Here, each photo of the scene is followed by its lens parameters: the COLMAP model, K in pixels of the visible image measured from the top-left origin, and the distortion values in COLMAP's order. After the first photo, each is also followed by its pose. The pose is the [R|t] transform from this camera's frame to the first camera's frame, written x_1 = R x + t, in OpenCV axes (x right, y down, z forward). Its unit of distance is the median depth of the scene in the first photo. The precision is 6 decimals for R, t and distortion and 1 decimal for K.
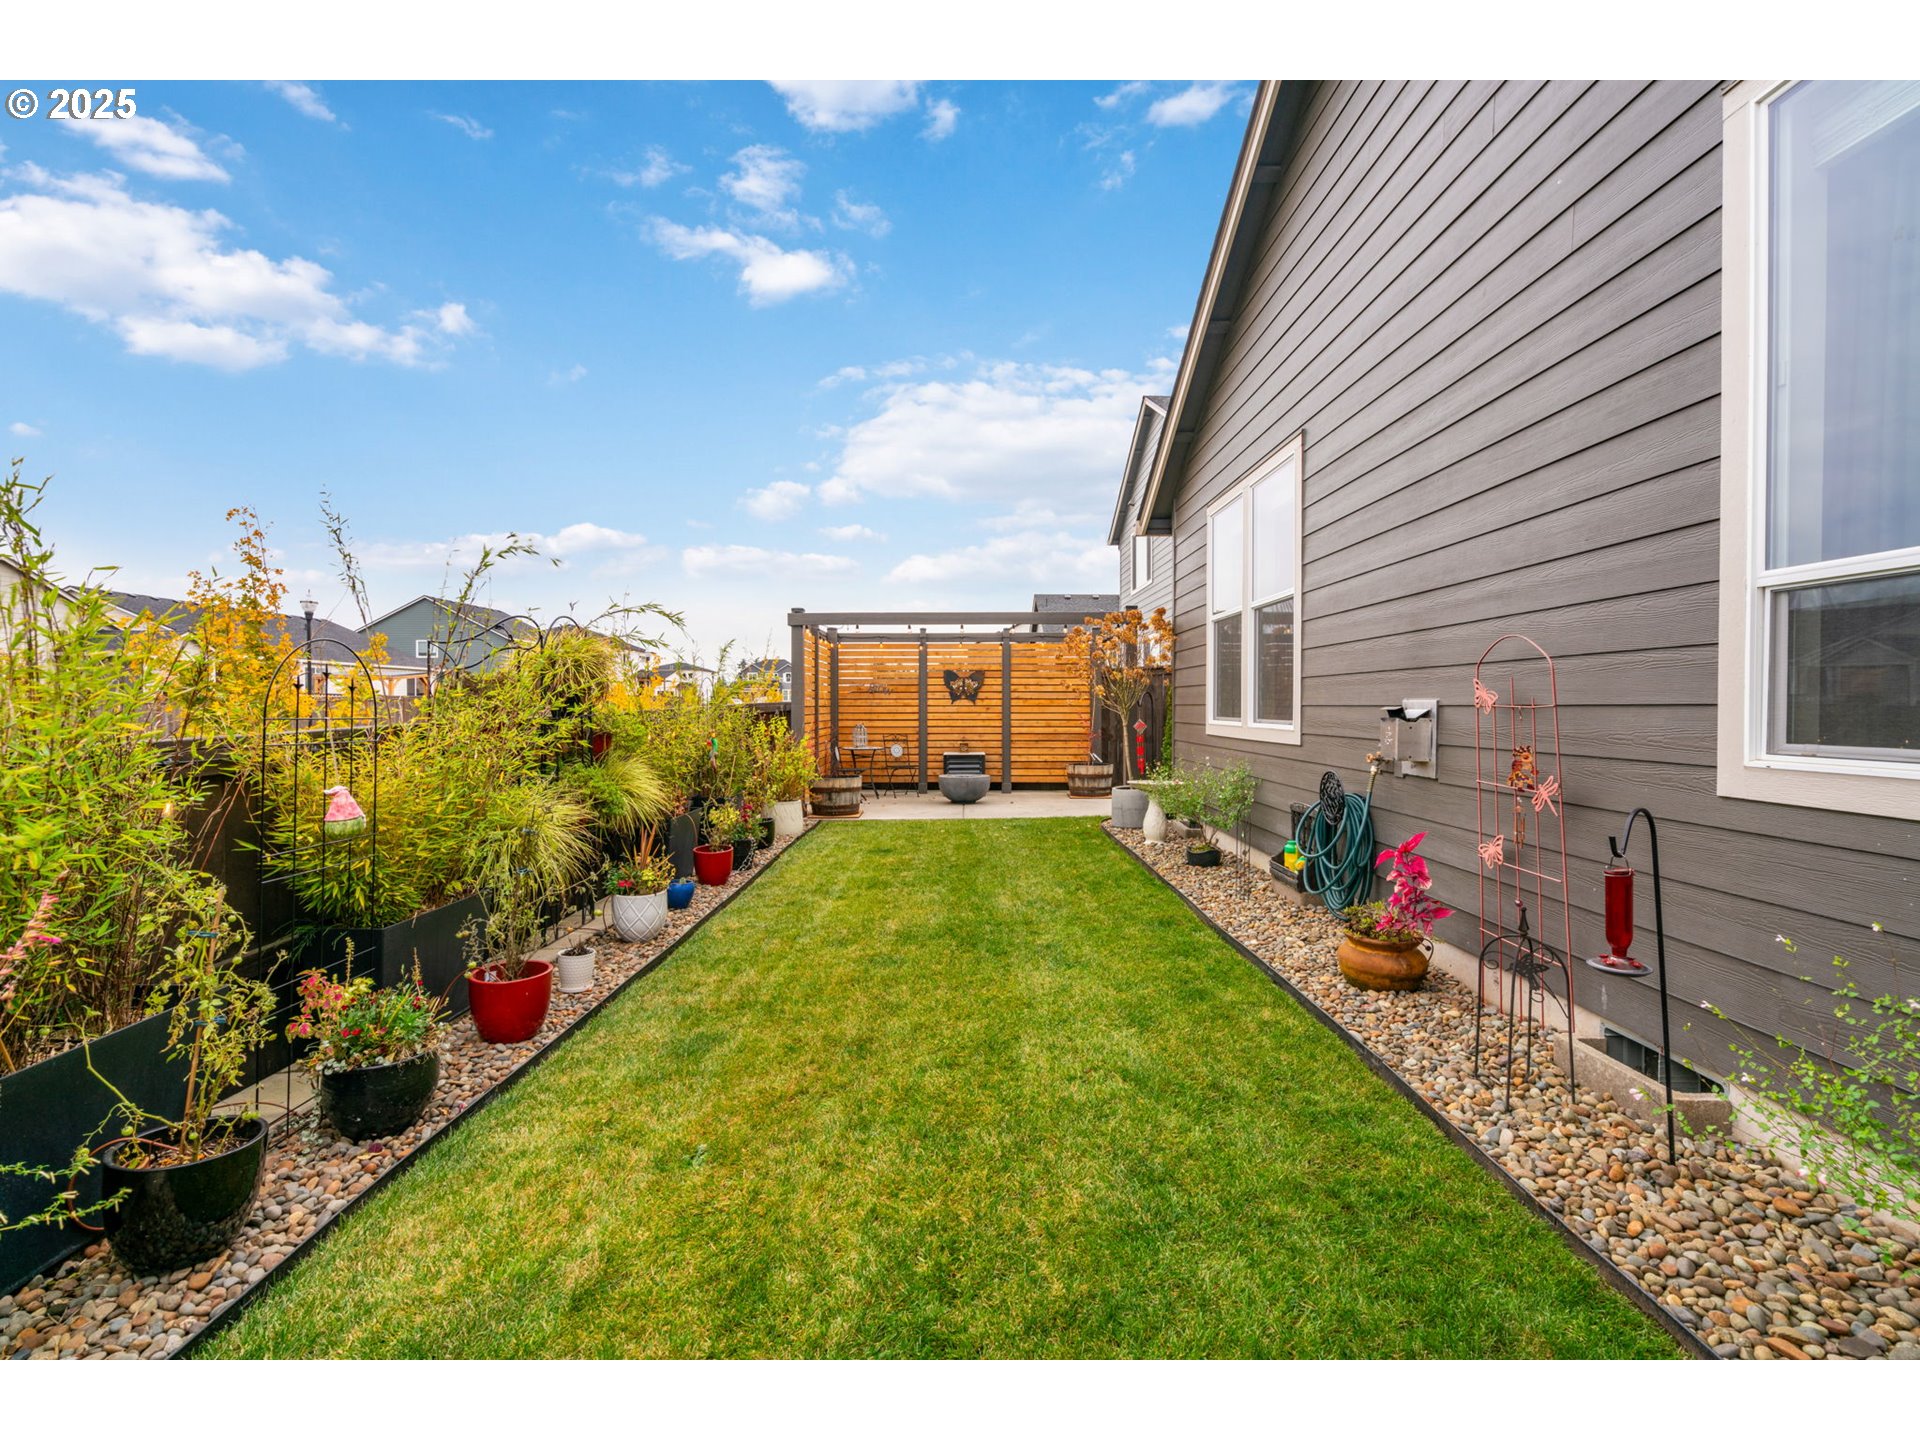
lens RADIAL K [[869.7, 0, 966.7], [0, 869.7, 722.3], [0, 0, 1]] dist [-0.002210, 0.001002]
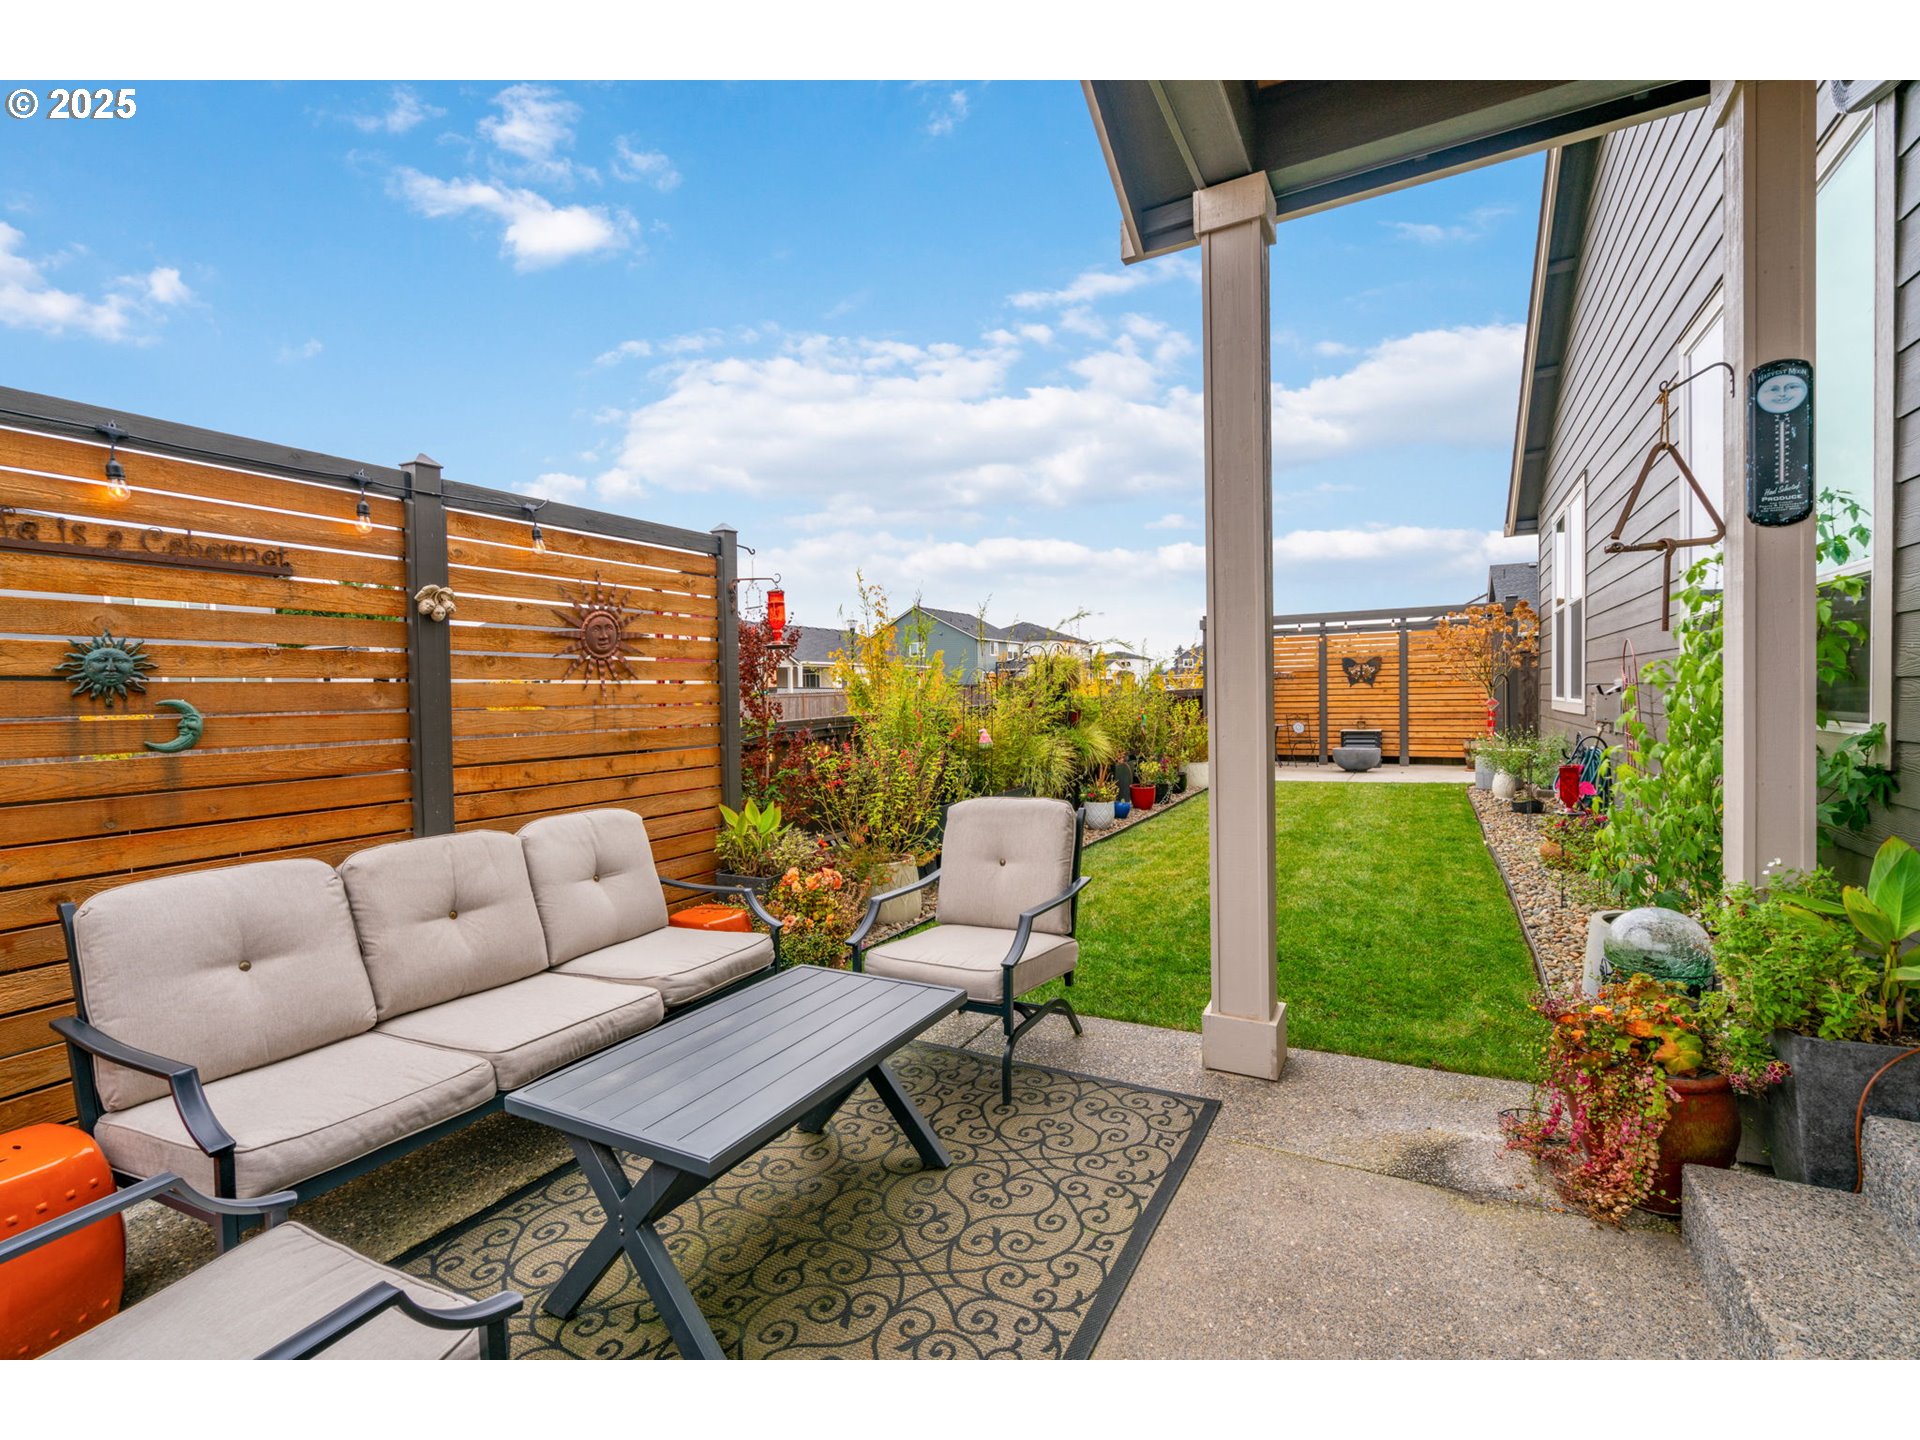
lens RADIAL K [[869.7, 0, 966.7], [0, 869.7, 732.2], [0, 0, 1]] dist [-0.002210, 0.001002]
pose [[0.881068, 0.001881, -0.472986, 0.082670], [0.011122, 0.999633, 0.024693, 0.004790], [0.472859, -0.027017, 0.880724, -0.254328]]
